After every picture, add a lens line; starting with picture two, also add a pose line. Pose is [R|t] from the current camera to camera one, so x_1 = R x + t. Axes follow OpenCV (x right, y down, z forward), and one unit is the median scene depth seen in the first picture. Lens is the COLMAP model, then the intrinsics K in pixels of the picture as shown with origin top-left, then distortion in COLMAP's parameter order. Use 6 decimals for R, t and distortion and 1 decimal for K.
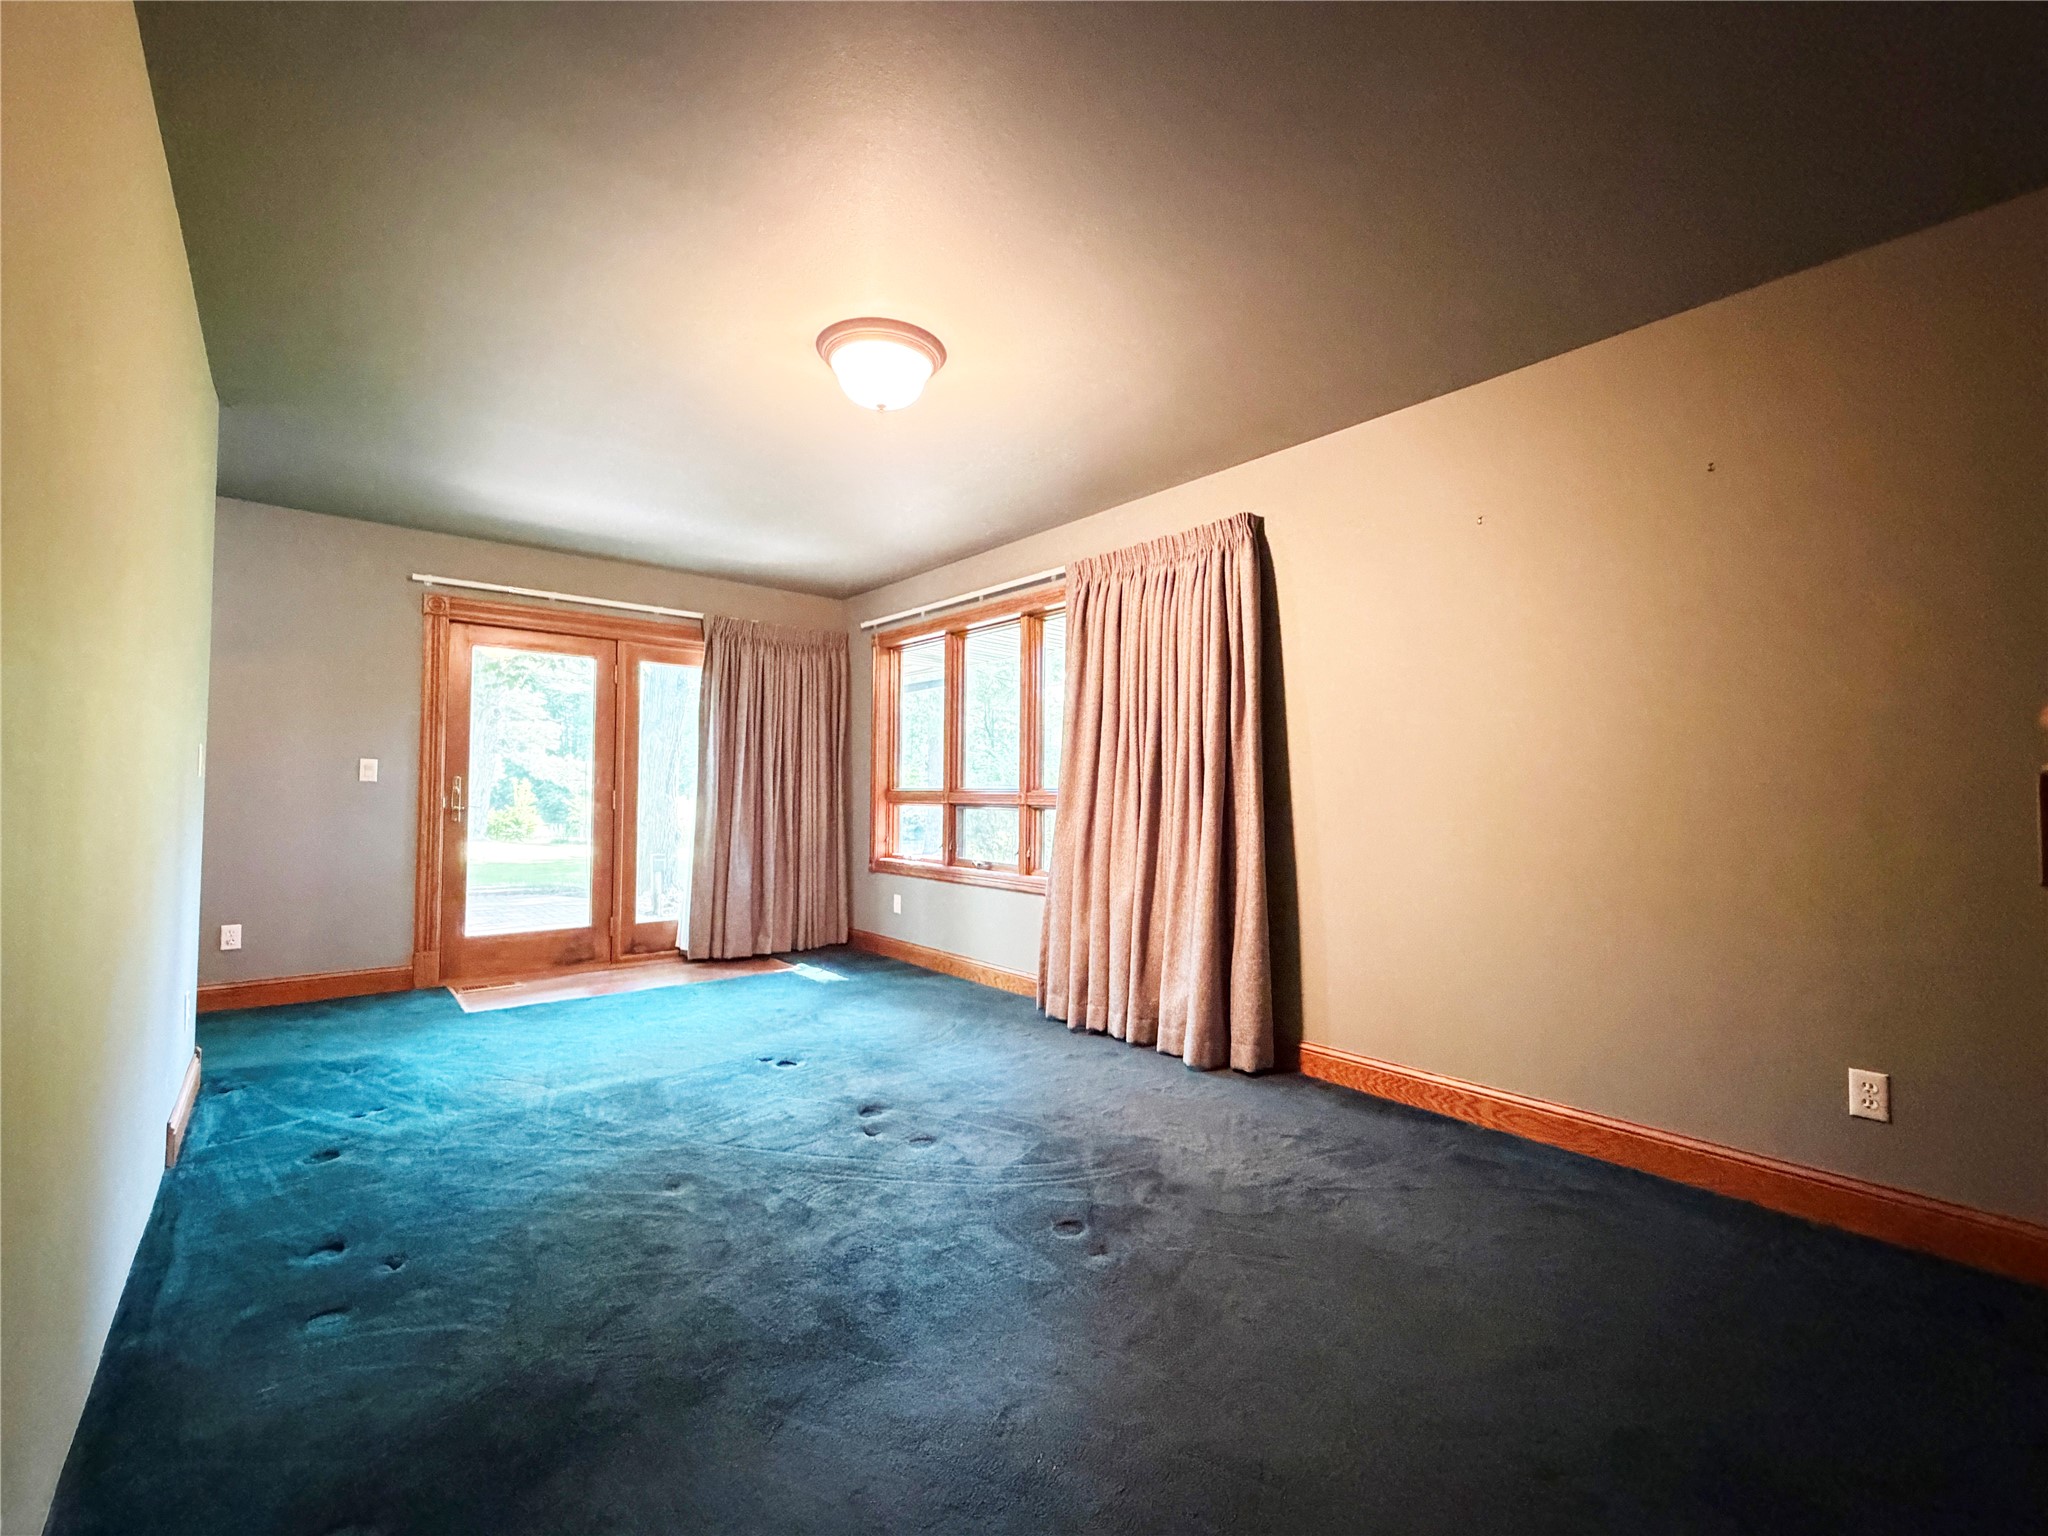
lens RADIAL K [[872.1, 0, 1024.0], [0, 872.1, 768.0], [0, 0, 1]] dist [0.000652, 0.000182]
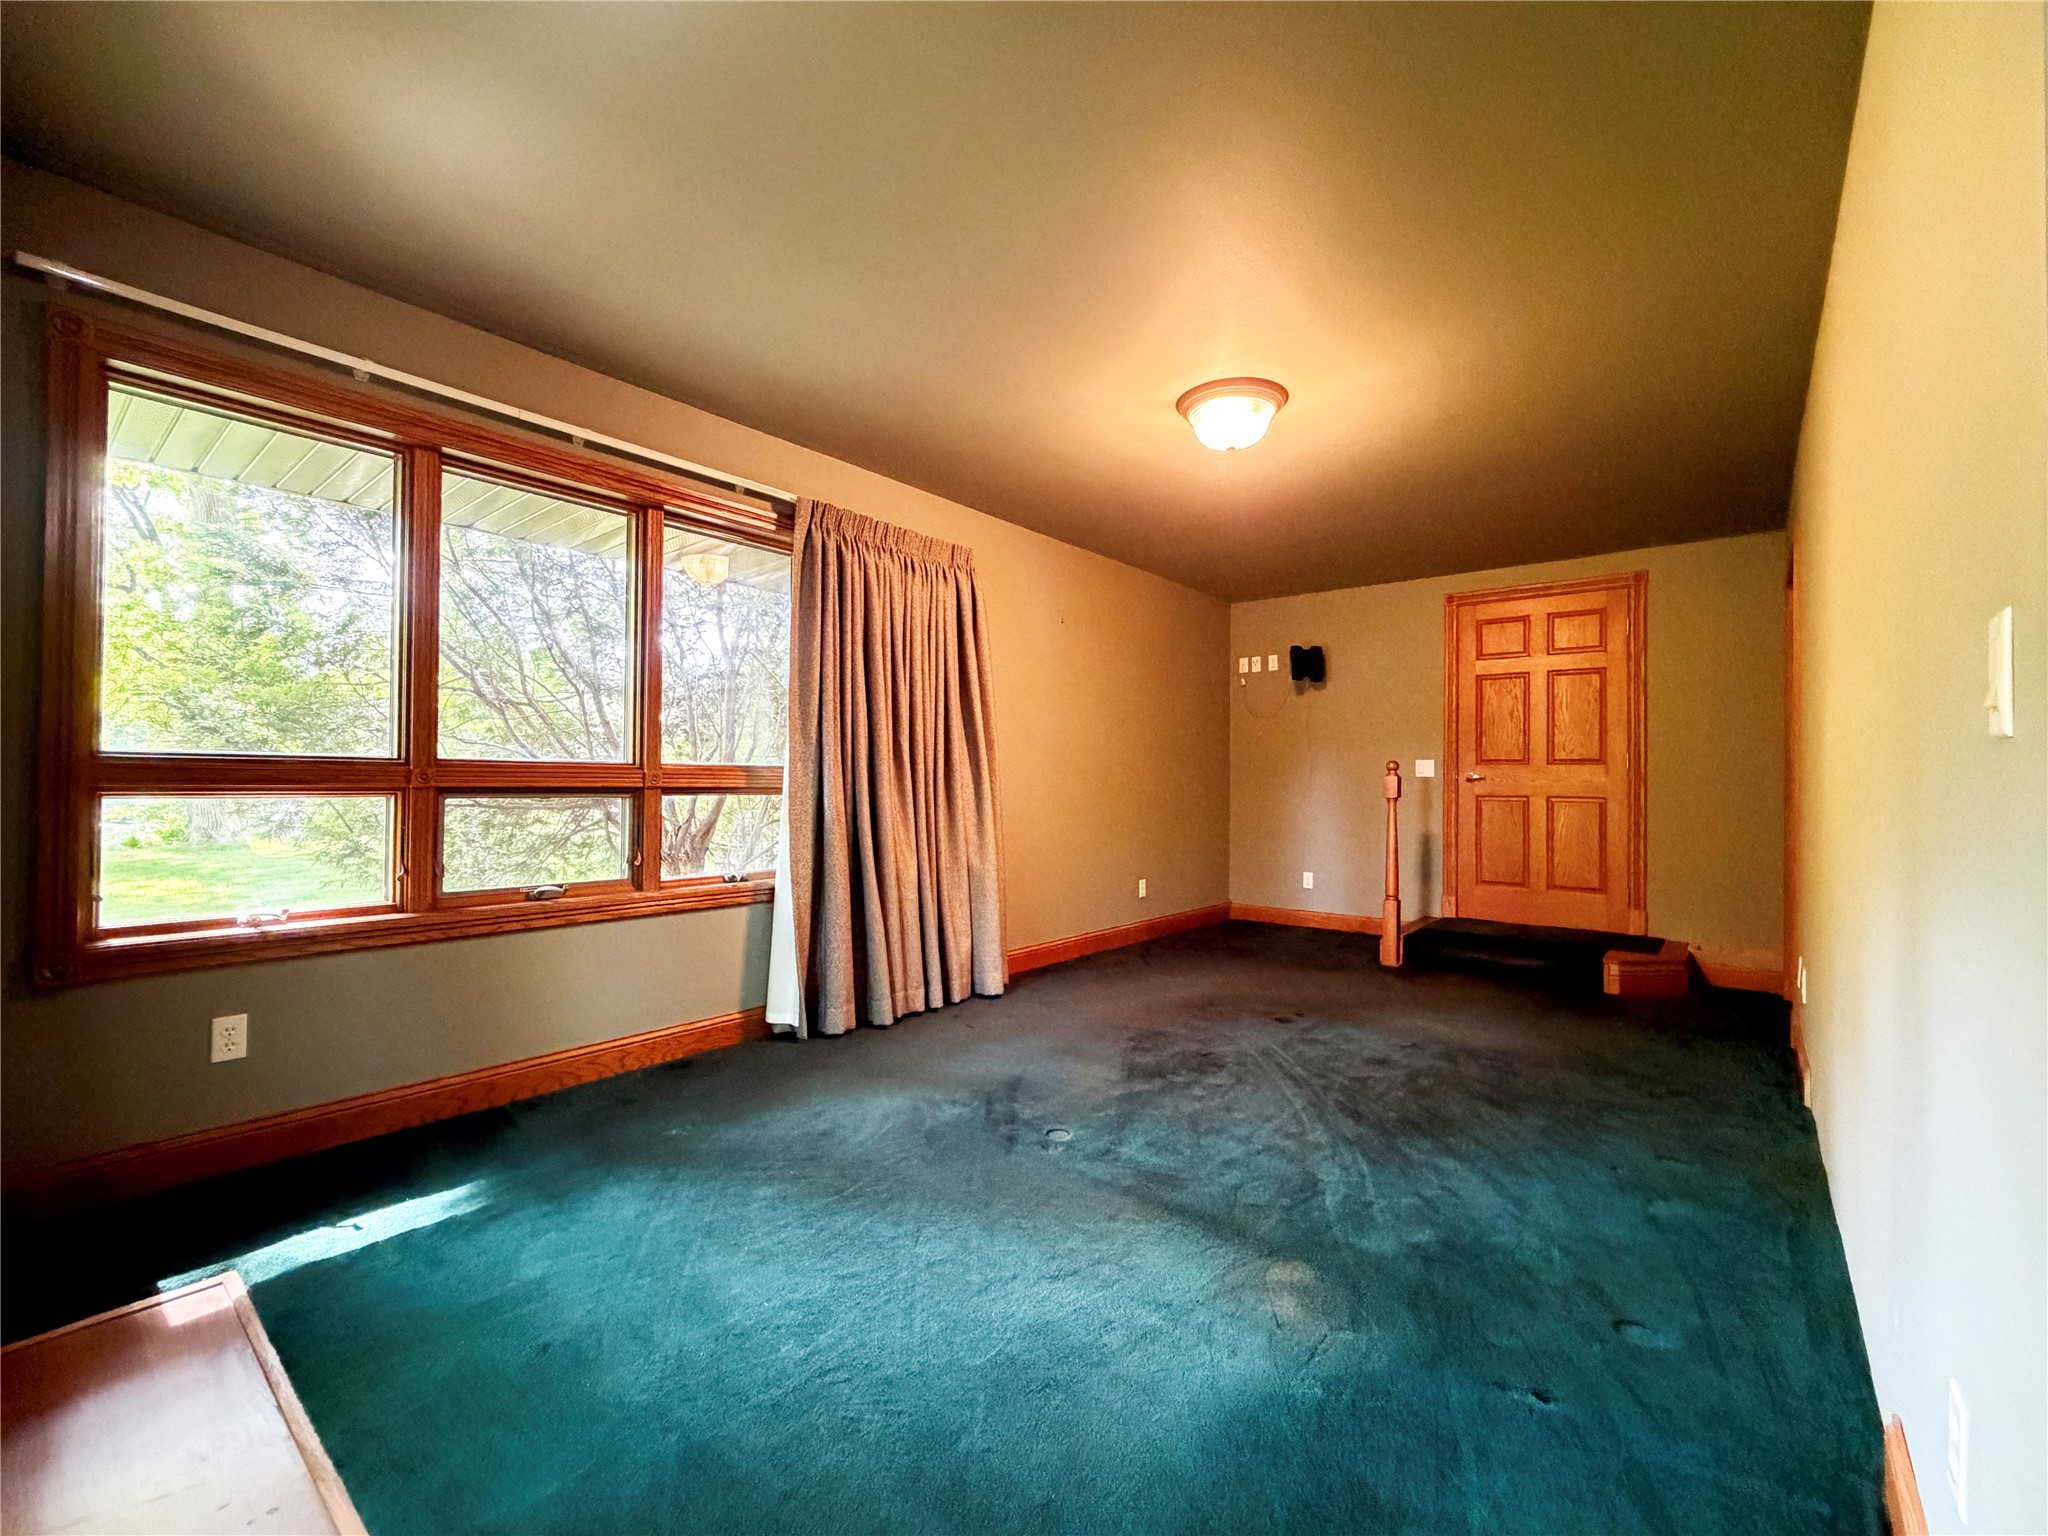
lens RADIAL K [[872.1, 0, 1024.0], [0, 872.1, 768.0], [0, 0, 1]] dist [0.000652, 0.000182]
pose [[-0.167139, -0.002462, 0.985930, -0.728738], [-0.043651, 0.999035, -0.004905, 0.017867], [-0.984967, -0.043857, -0.167085, 0.840012]]
